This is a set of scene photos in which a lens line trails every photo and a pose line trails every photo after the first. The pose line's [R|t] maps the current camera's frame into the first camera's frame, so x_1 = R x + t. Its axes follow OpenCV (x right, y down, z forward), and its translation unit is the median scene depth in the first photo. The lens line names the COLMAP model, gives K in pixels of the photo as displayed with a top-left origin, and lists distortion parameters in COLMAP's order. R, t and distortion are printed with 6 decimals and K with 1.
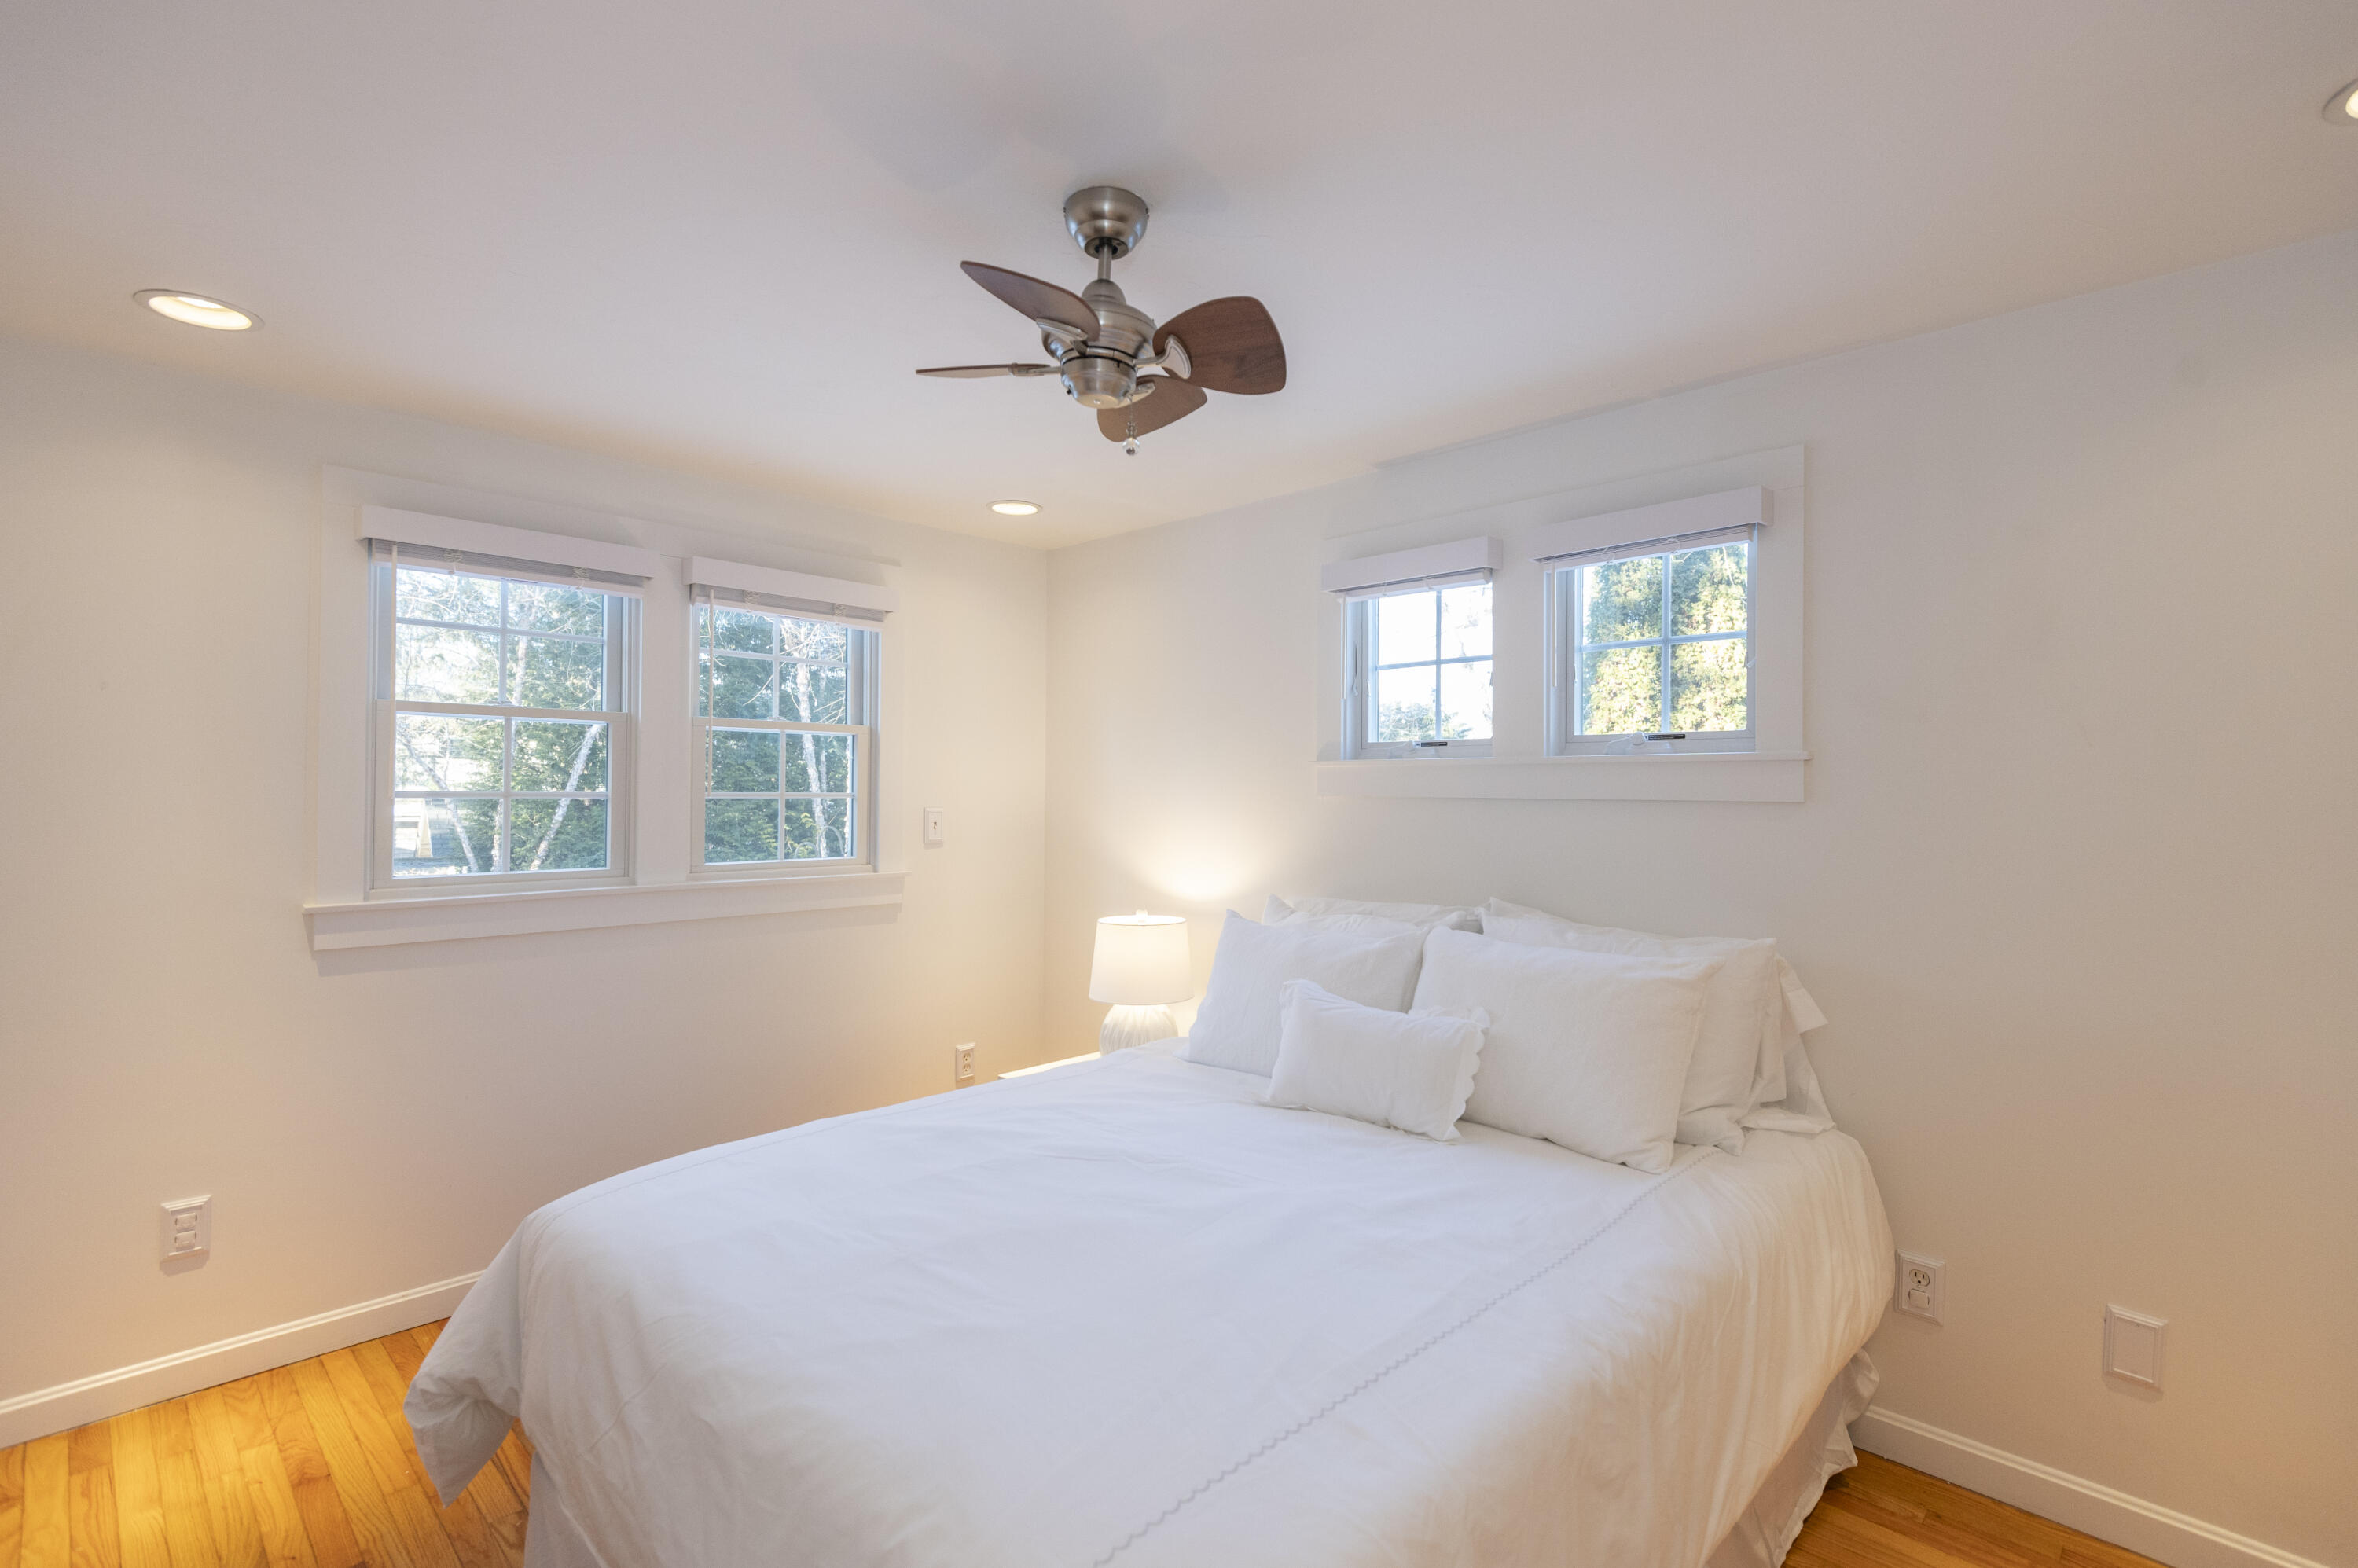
lens RADIAL K [[1066.0, 0, 1178.4], [0, 1066.0, 799.9], [0, 0, 1]] dist [0.033465, -0.000031]
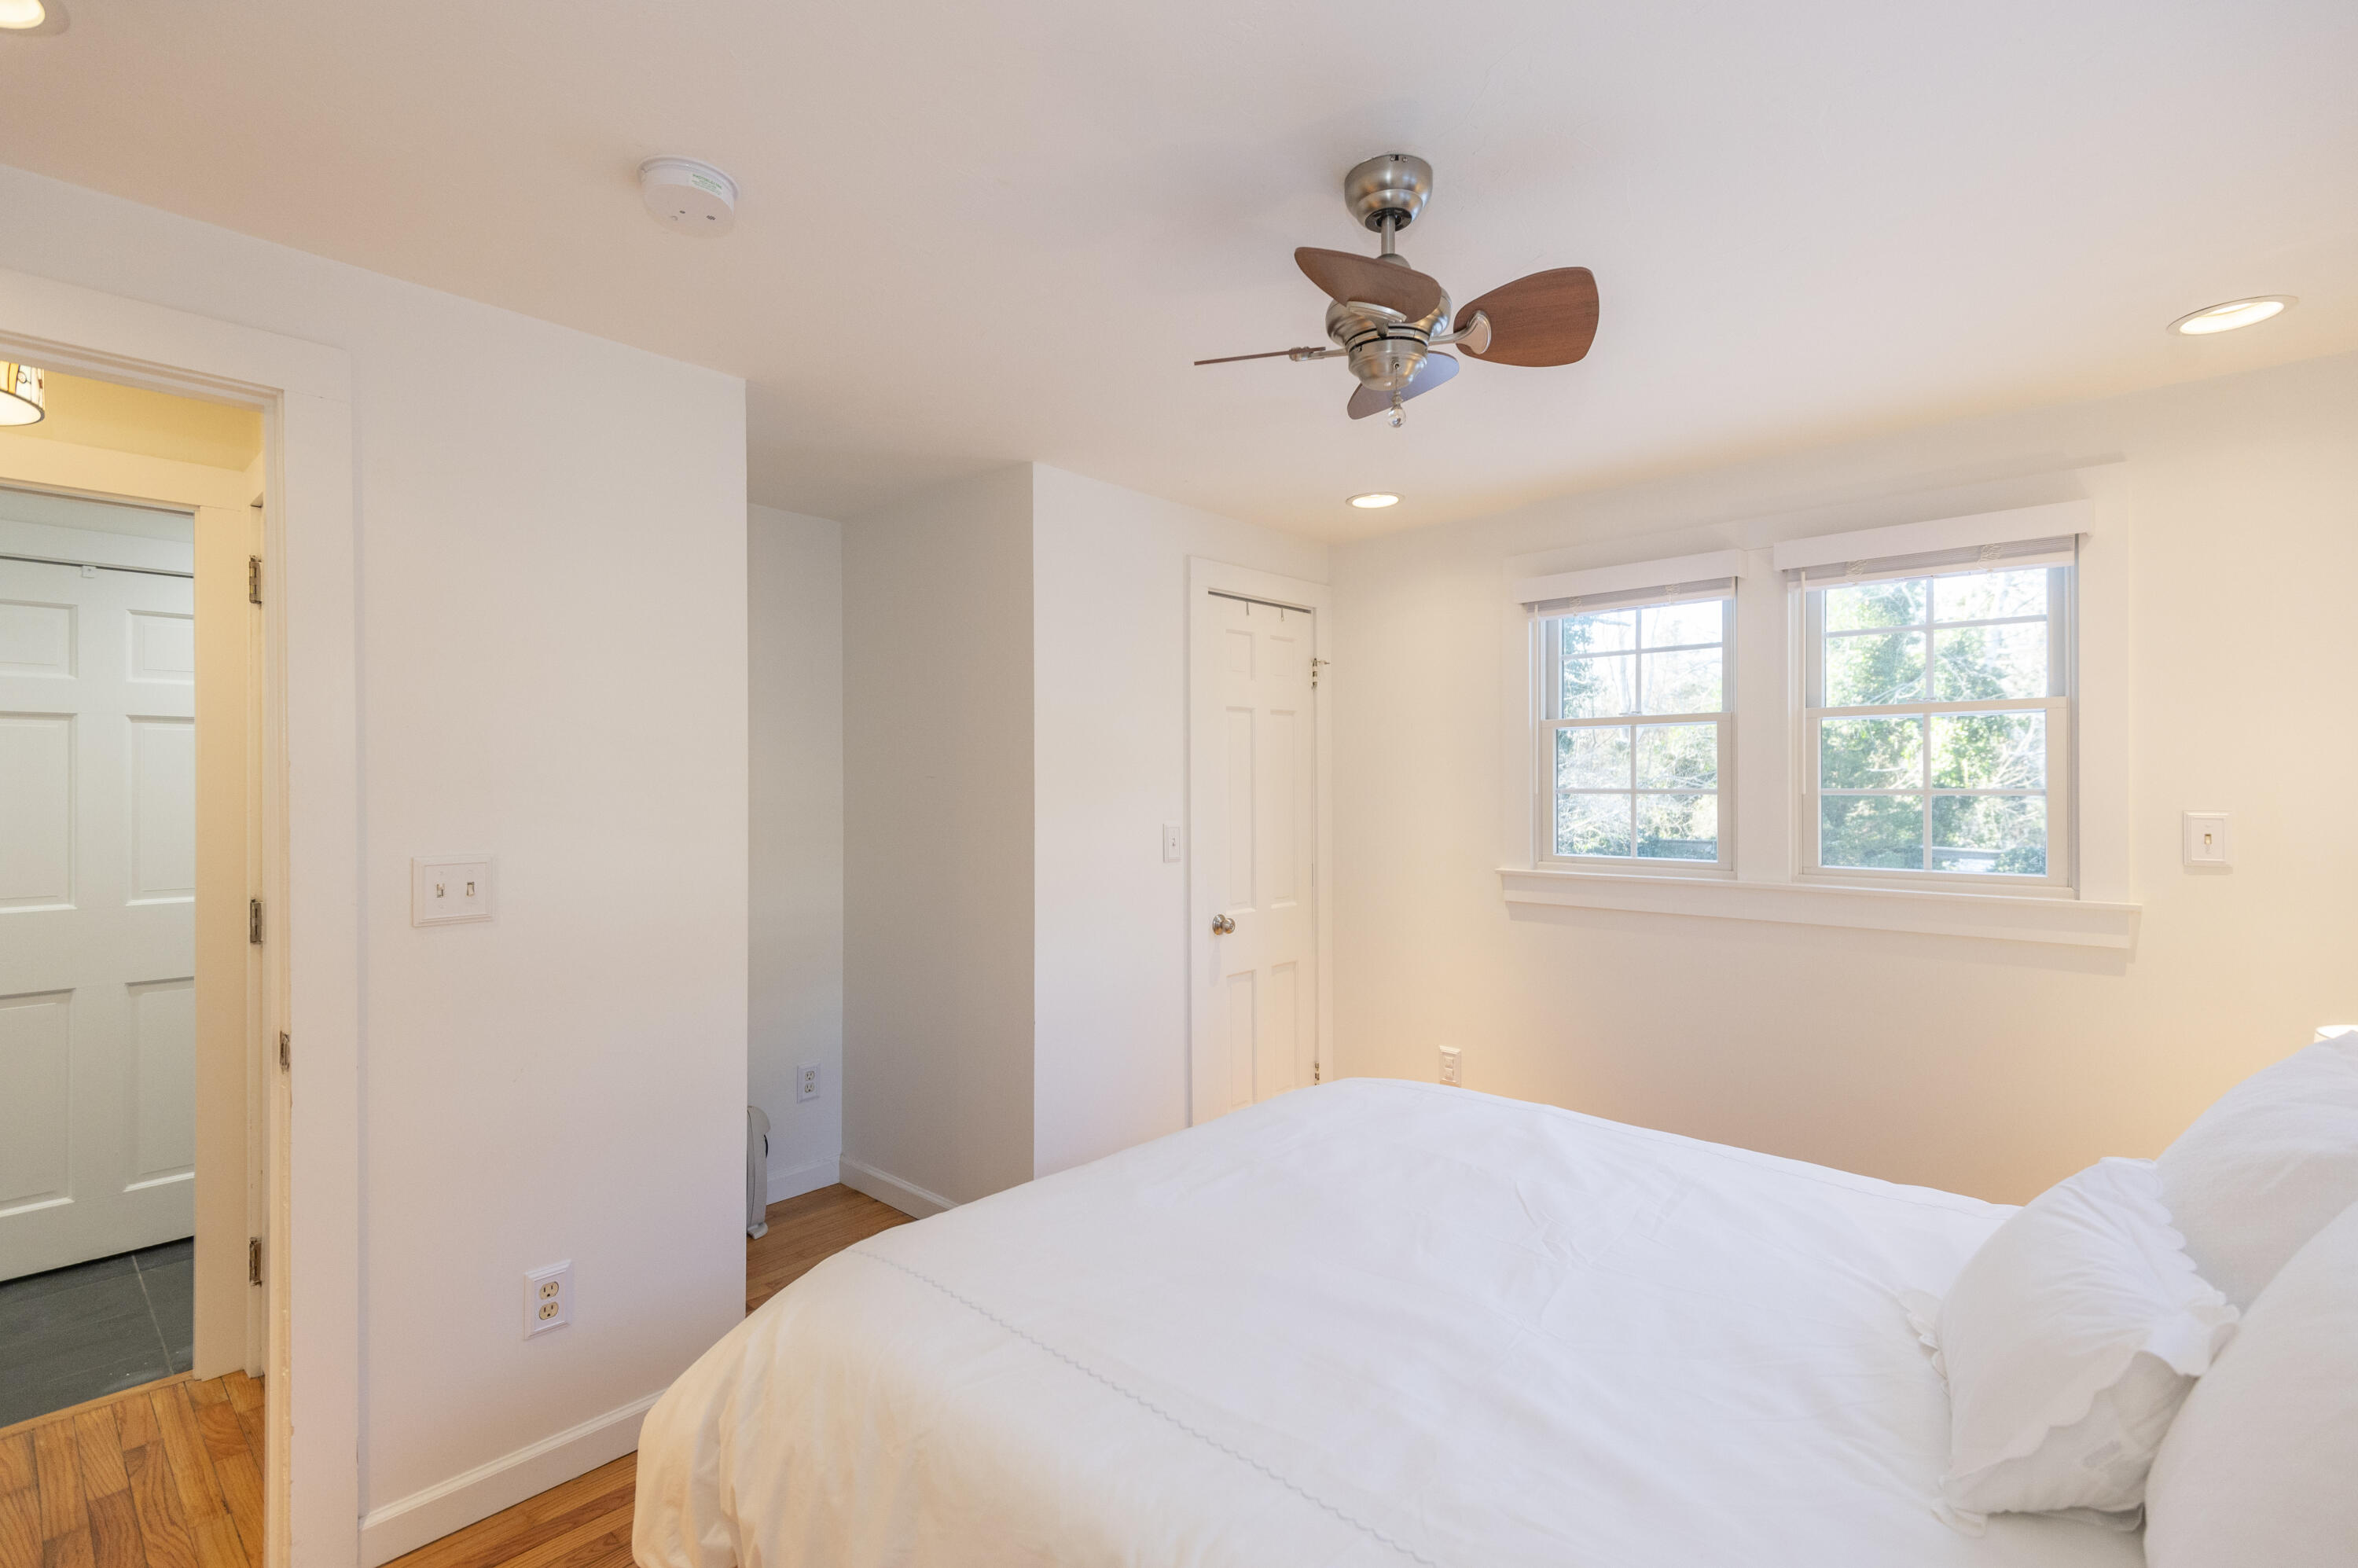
lens RADIAL K [[1055.2, 0, 1160.7], [0, 1055.2, 775.1], [0, 0, 1]] dist [0.004163, -0.000232]
pose [[0.026292, -0.018423, -0.999485, 0.479273], [-0.008228, 0.999792, -0.018645, 0.003370], [0.999620, 0.008714, 0.026135, 0.428546]]
